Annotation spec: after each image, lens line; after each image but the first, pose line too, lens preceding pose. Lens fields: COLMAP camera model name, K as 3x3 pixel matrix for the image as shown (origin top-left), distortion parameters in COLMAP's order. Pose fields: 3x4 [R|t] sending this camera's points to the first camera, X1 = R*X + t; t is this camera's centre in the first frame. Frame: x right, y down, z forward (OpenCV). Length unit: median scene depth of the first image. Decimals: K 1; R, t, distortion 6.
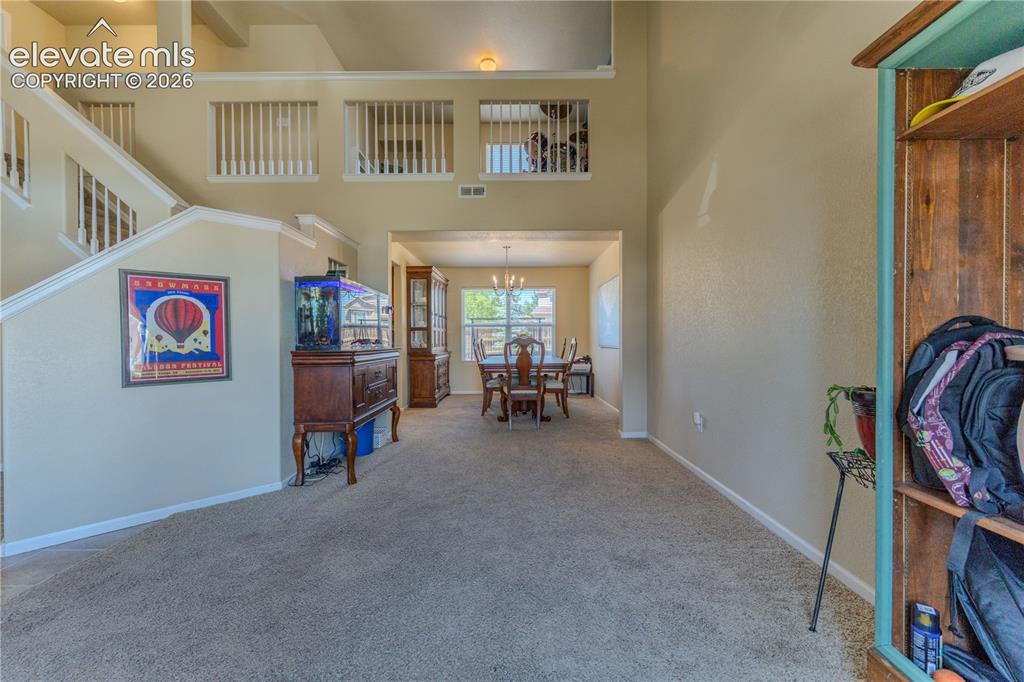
lens RADIAL K [[407.9, 0, 511.6], [0, 407.9, 344.6], [0, 0, 1]] dist [-0.001010, 0.000317]
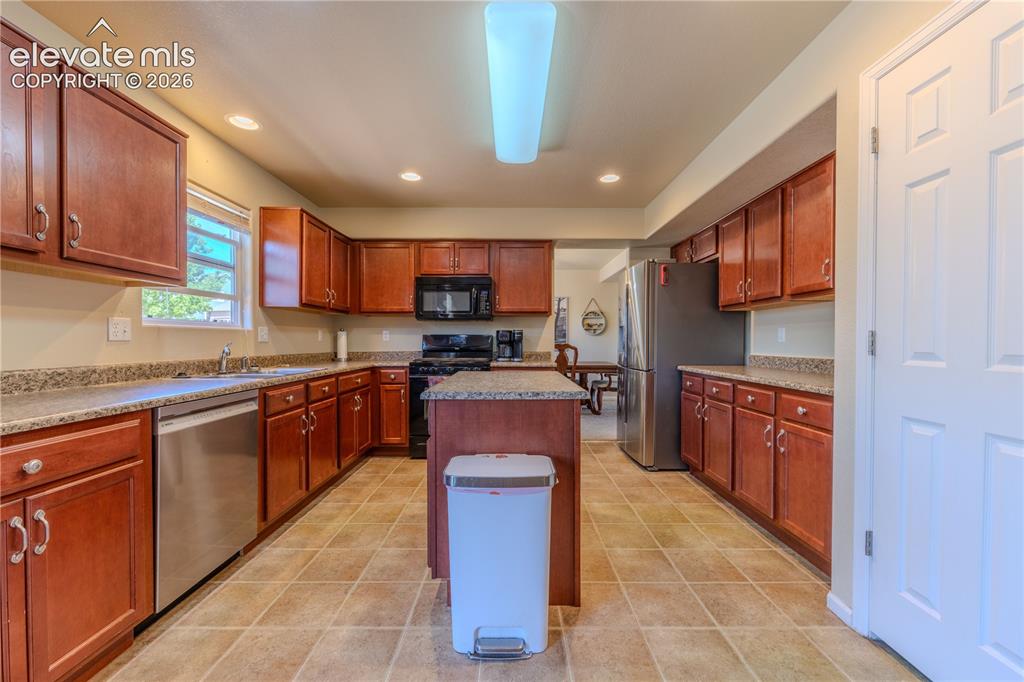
lens RADIAL K [[407.9, 0, 511.6], [0, 407.9, 344.6], [0, 0, 1]] dist [-0.001010, 0.000317]
pose [[-0.001730, -0.005444, 0.999984, -1.284980], [0.009597, 0.999939, 0.005461, -0.023566], [-0.999952, 0.009606, -0.001677, 1.351274]]
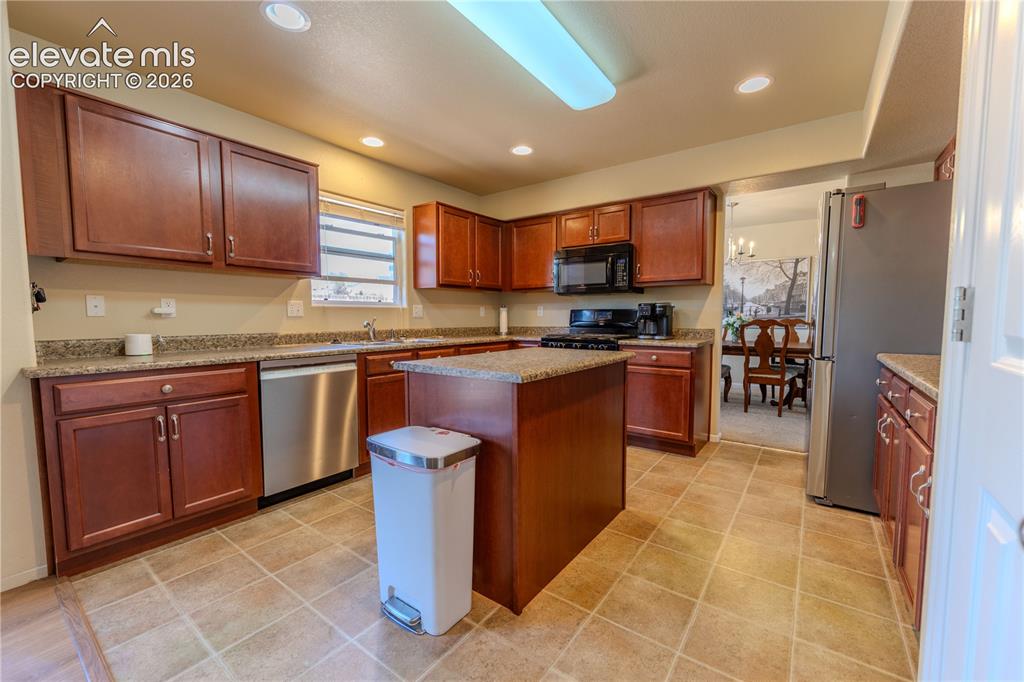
lens RADIAL K [[412.2, 0, 511.4], [0, 412.2, 345.0], [0, 0, 1]] dist [-0.000463, 0.000139]
pose [[0.591733, -0.052501, 0.804423, -1.178927], [0.009008, 0.998245, 0.058525, -0.019537], [-0.806084, -0.027385, 0.591168, 1.115309]]
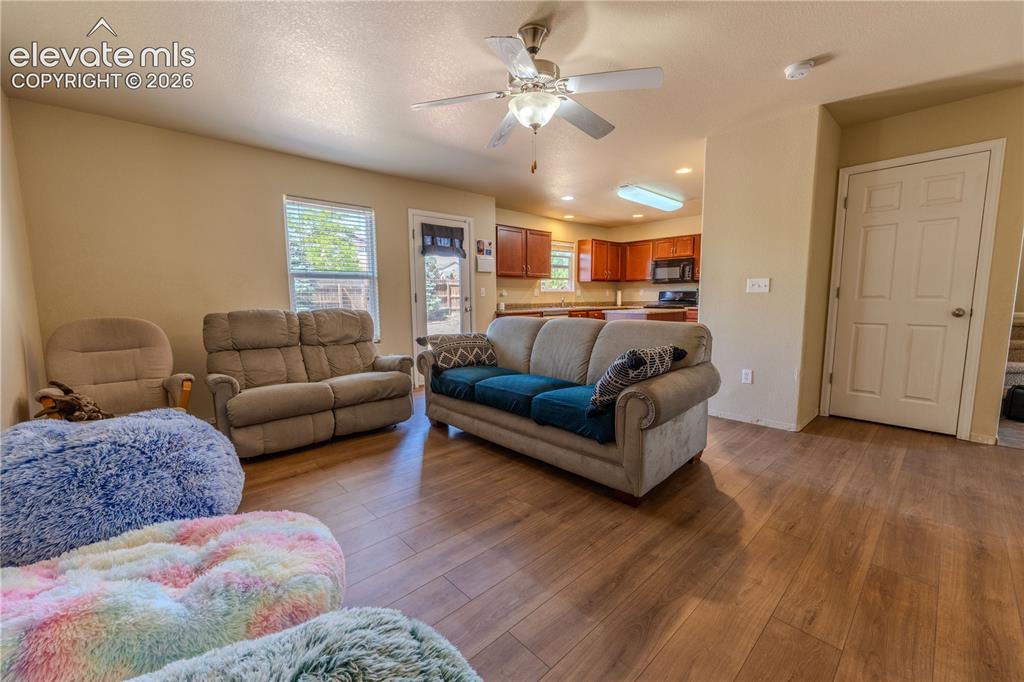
lens RADIAL K [[407.9, 0, 511.6], [0, 407.9, 344.6], [0, 0, 1]] dist [-0.001010, 0.000317]
pose [[0.731693, -0.080116, 0.676910, -1.920850], [0.011808, 0.994409, 0.104931, -0.010290], [-0.681532, -0.068785, 0.728548, 0.748853]]
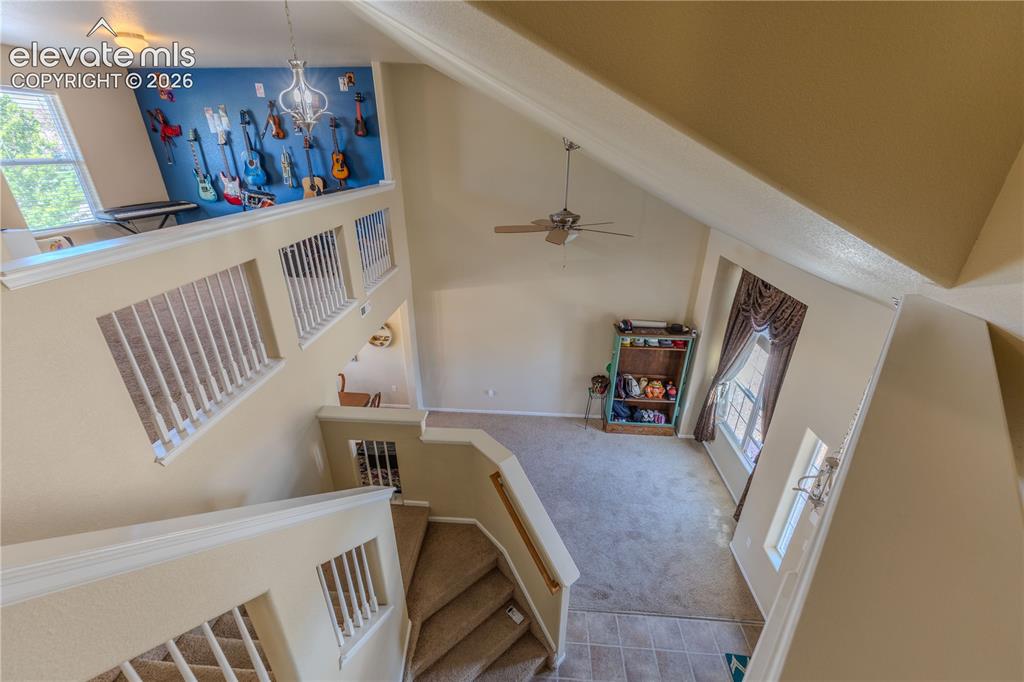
lens RADIAL K [[412.2, 0, 511.4], [0, 412.2, 345.0], [0, 0, 1]] dist [-0.000463, 0.000139]
pose [[0.065073, -0.420279, 0.905058, -0.976499], [0.001136, 0.907011, 0.421104, -0.664541], [-0.997880, -0.026374, 0.059499, 0.481406]]
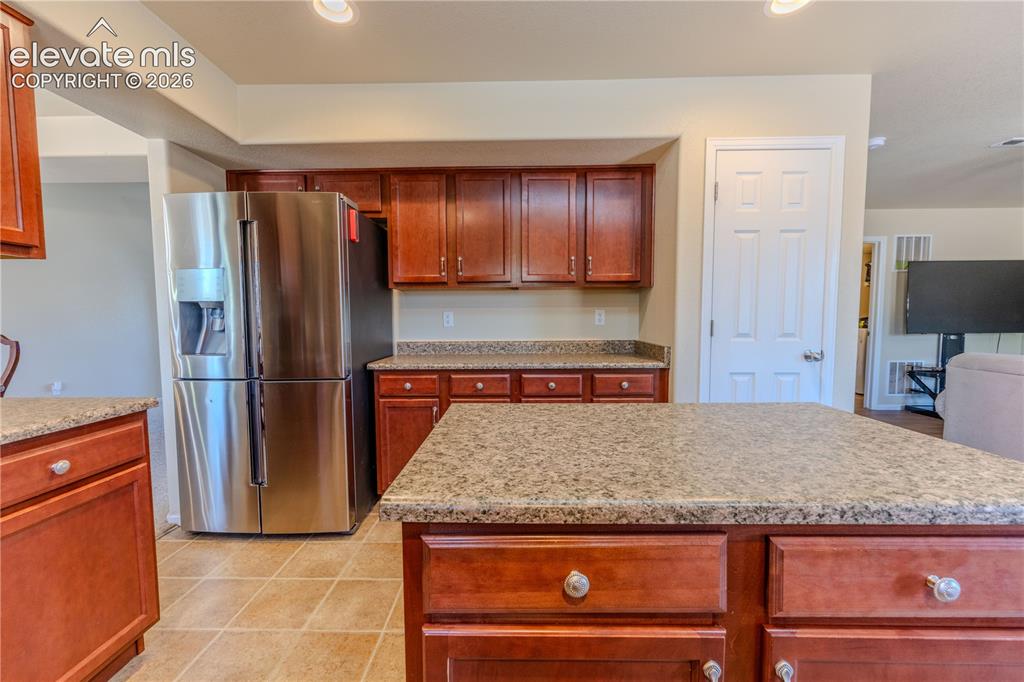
lens RADIAL K [[424.5, 0, 509.8], [0, 424.5, 338.3], [0, 0, 1]] dist [-0.001154, -0.000039]
pose [[-0.999807, 0.005068, 0.018971, -0.749031], [0.005940, 0.998916, 0.046168, -0.032030], [-0.018717, 0.046272, -0.998754, 1.563387]]
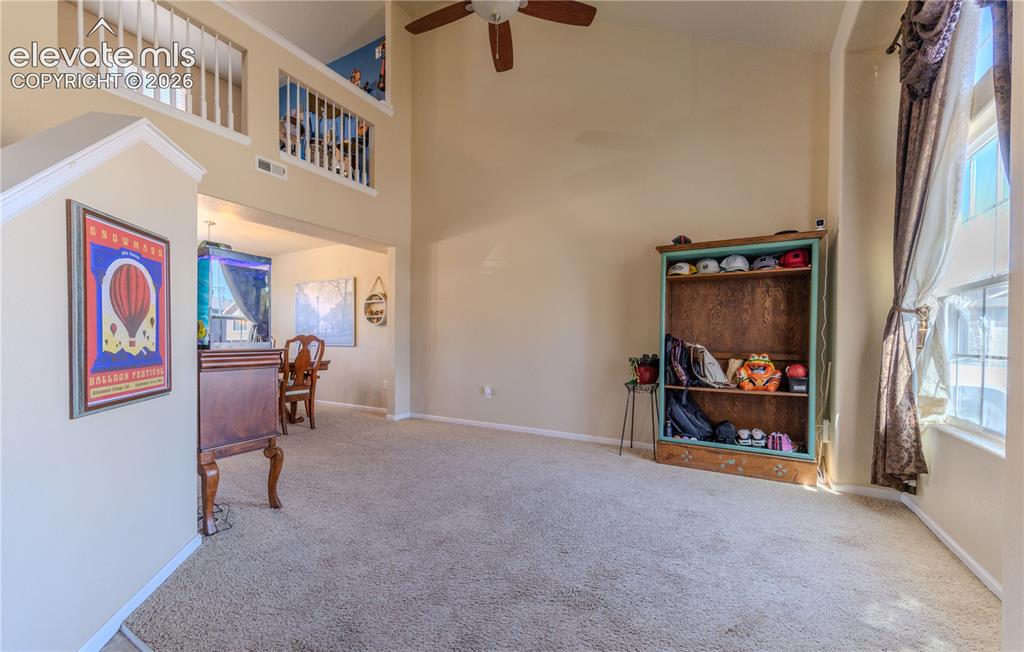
lens RADIAL K [[405.8, 0, 514.1], [0, 405.8, 341.5], [0, 0, 1]] dist [0.001397, 0.000045]
pose [[0.490545, 0.003564, 0.871408, -0.532259], [-0.000689, 0.999993, -0.003702, 0.001661], [-0.871415, 0.001215, 0.490544, 0.101866]]
